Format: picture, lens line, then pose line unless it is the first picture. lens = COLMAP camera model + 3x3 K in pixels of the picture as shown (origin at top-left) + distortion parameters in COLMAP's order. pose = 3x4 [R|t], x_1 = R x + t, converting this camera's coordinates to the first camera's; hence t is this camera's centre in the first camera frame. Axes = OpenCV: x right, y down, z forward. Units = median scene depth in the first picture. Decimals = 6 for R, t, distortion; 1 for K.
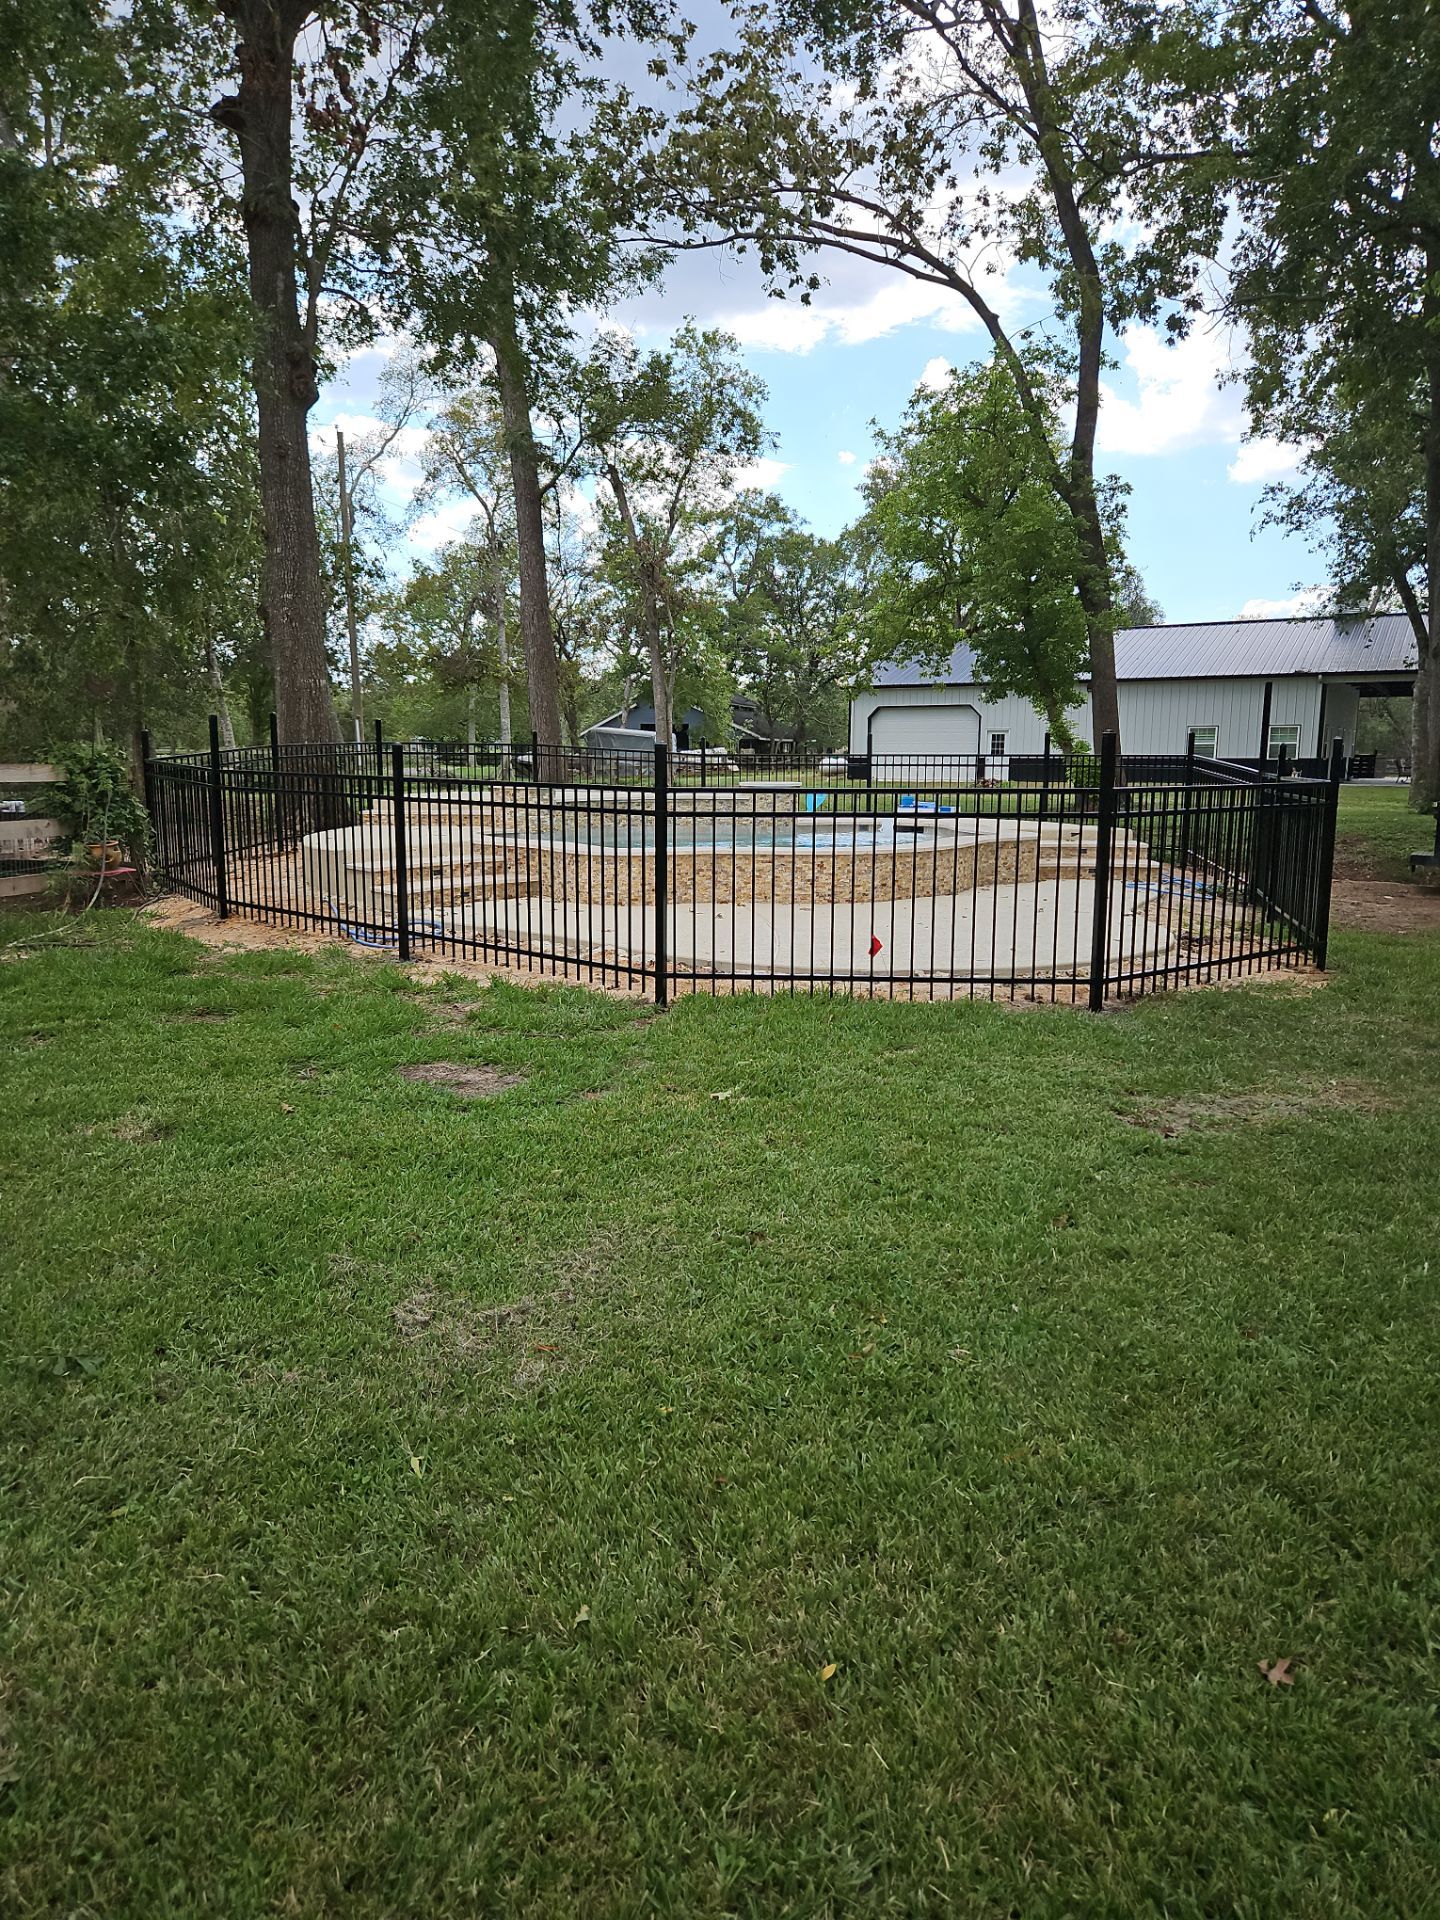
lens RADIAL K [[1286.7, 0, 716.7], [0, 1286.7, 964.8], [0, 0, 1]] dist [0.064724, -0.058235]
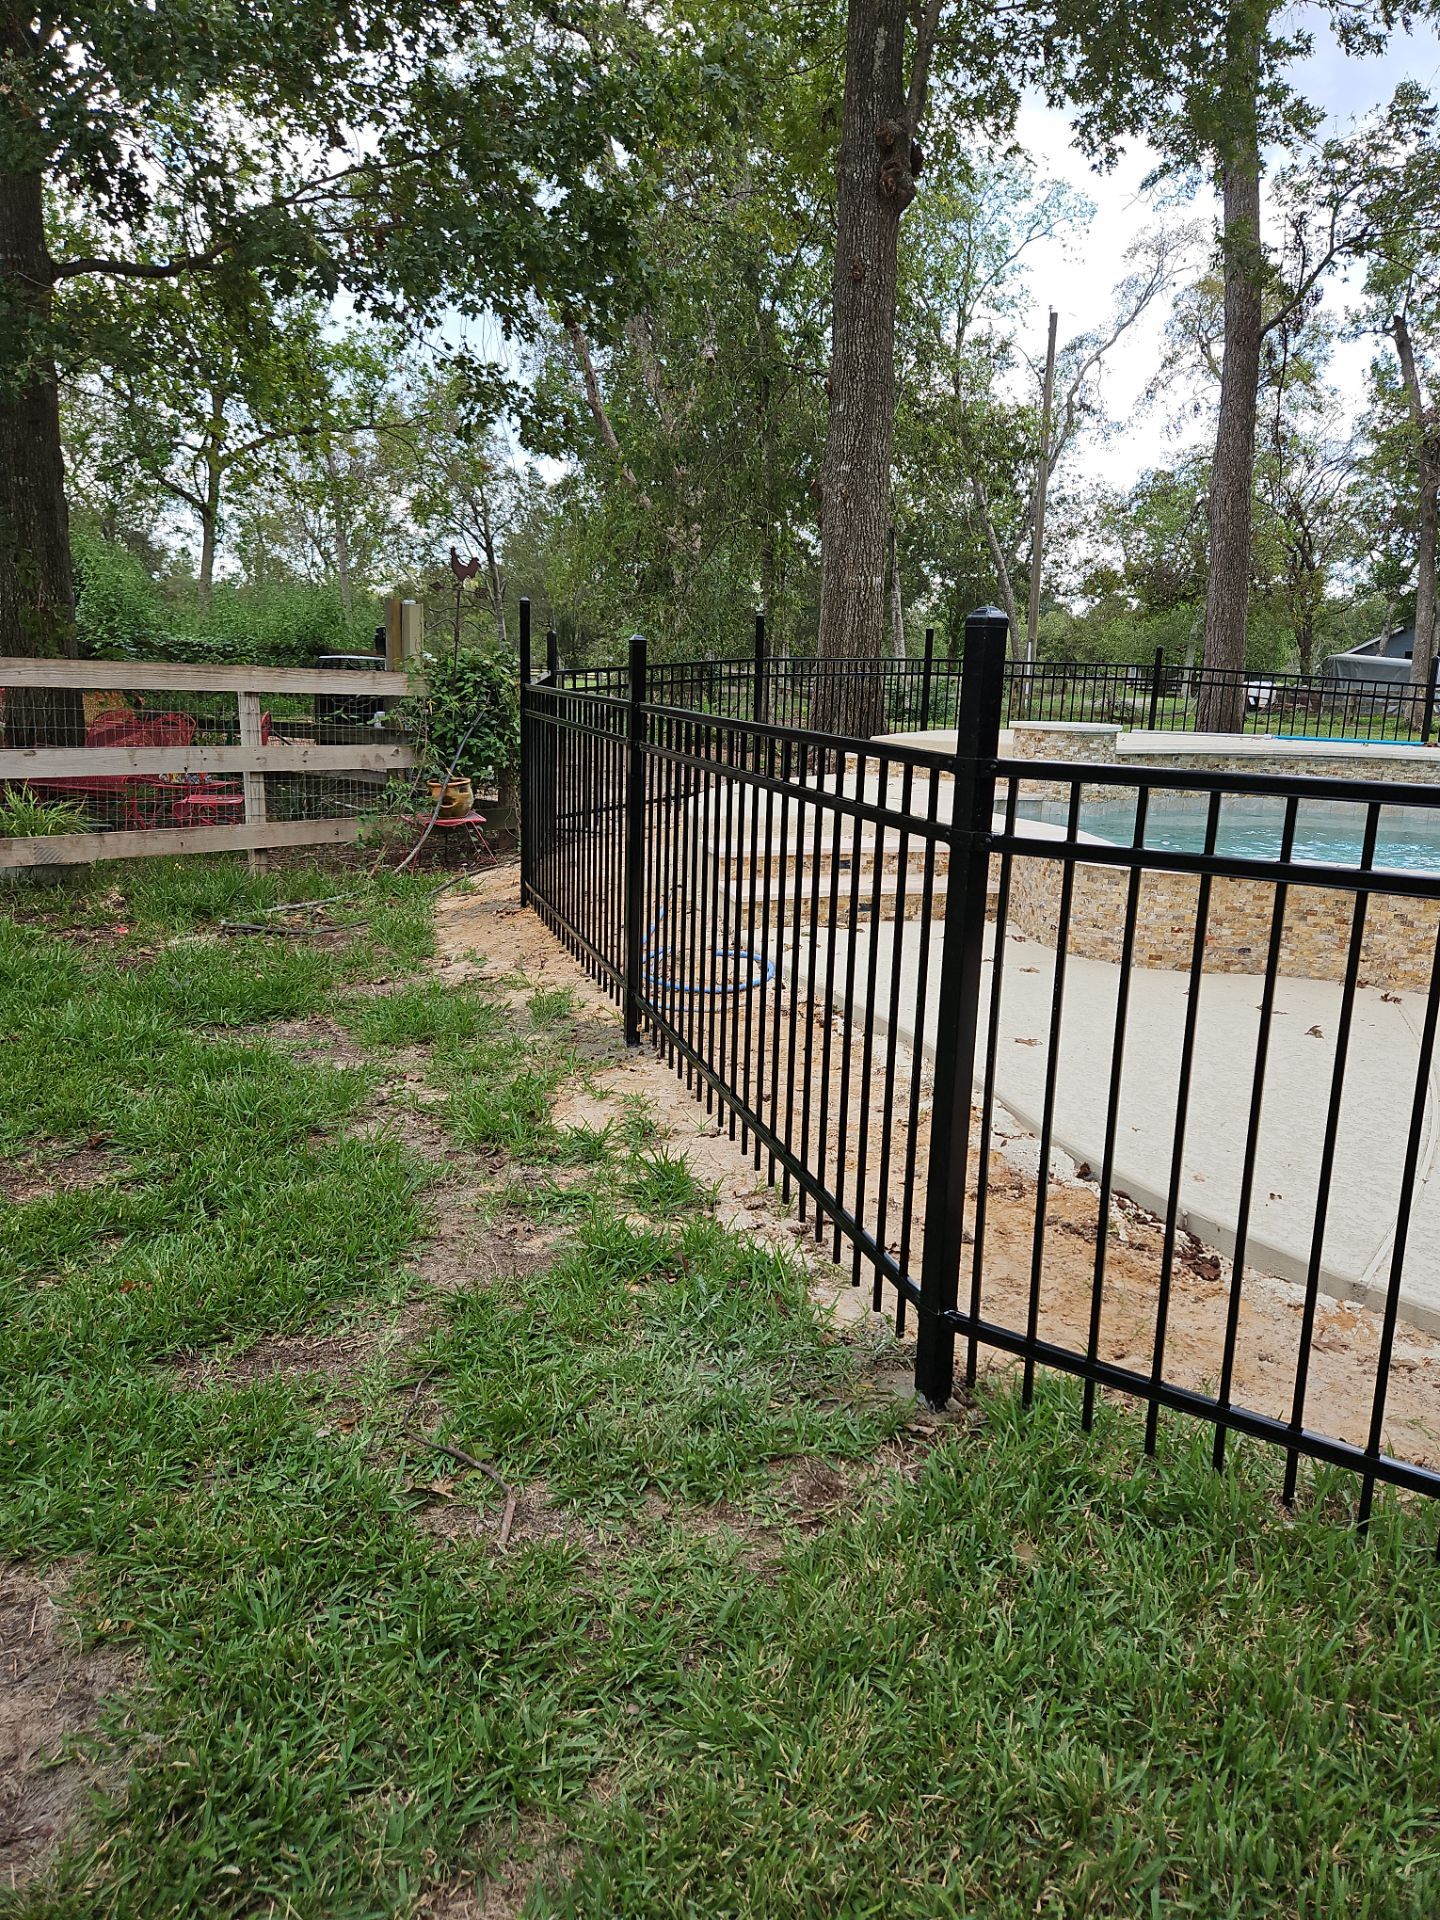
lens RADIAL K [[1284.7, 0, 727.1], [0, 1284.7, 936.5], [0, 0, 1]] dist [0.039792, -0.000435]
pose [[0.857949, 0.127126, -0.497757, 0.025079], [-0.110909, 0.991885, 0.062159, -0.039093], [0.501620, 0.001876, 0.865086, 0.252268]]
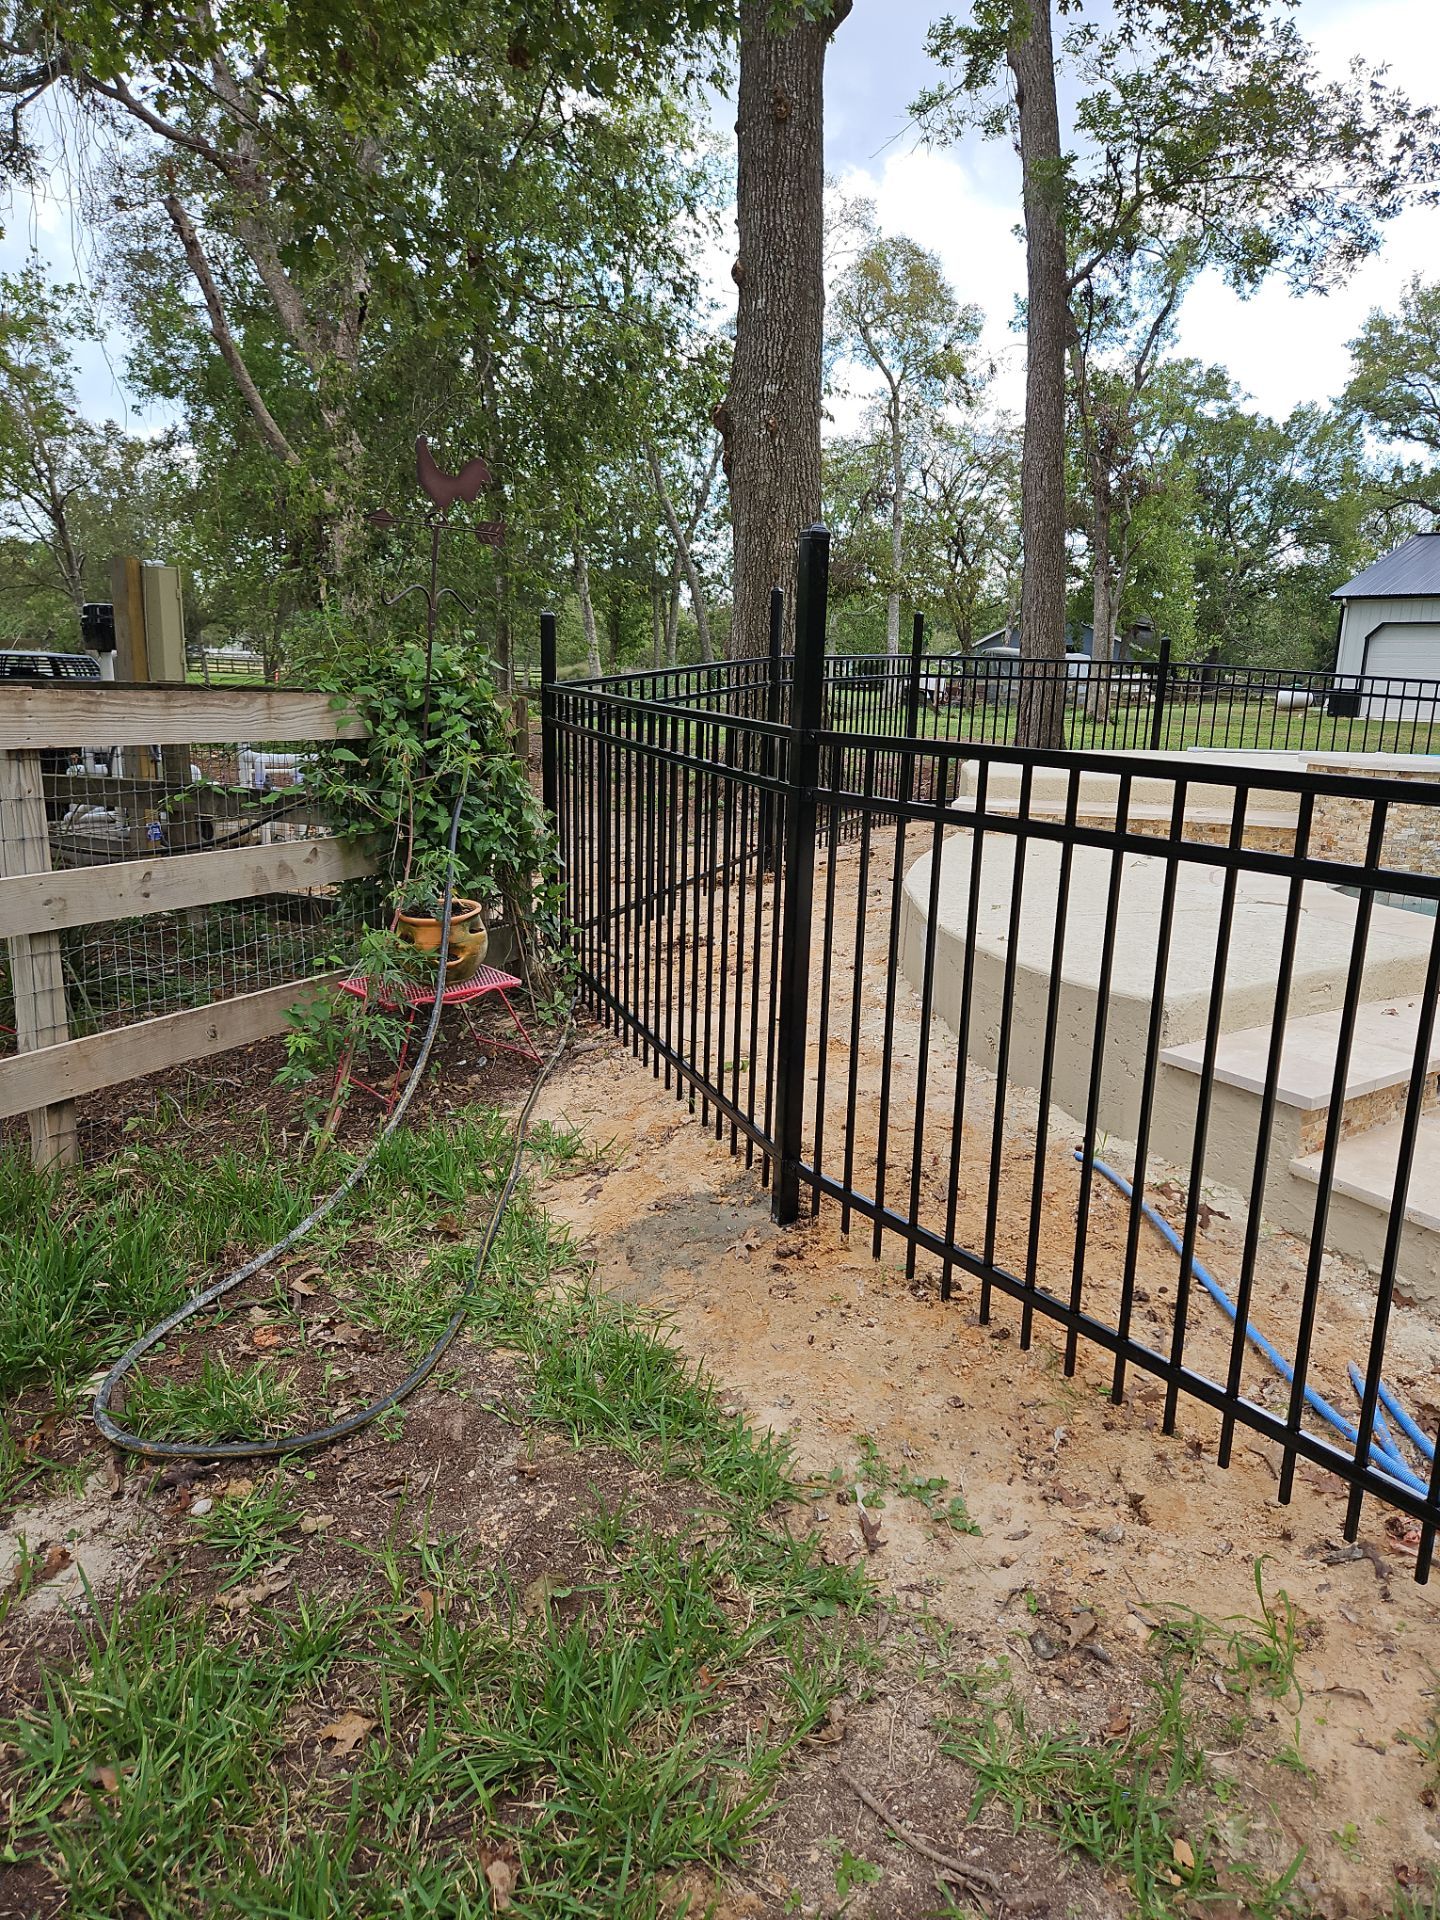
lens RADIAL K [[1280.2, 0, 720.2], [0, 1280.2, 957.1], [0, 0, 1]] dist [0.045958, -0.000104]
pose [[0.971042, 0.070969, -0.228126, -0.176651], [-0.058897, 0.996501, 0.059303, -0.060862], [0.231537, -0.044149, 0.971824, 0.376774]]
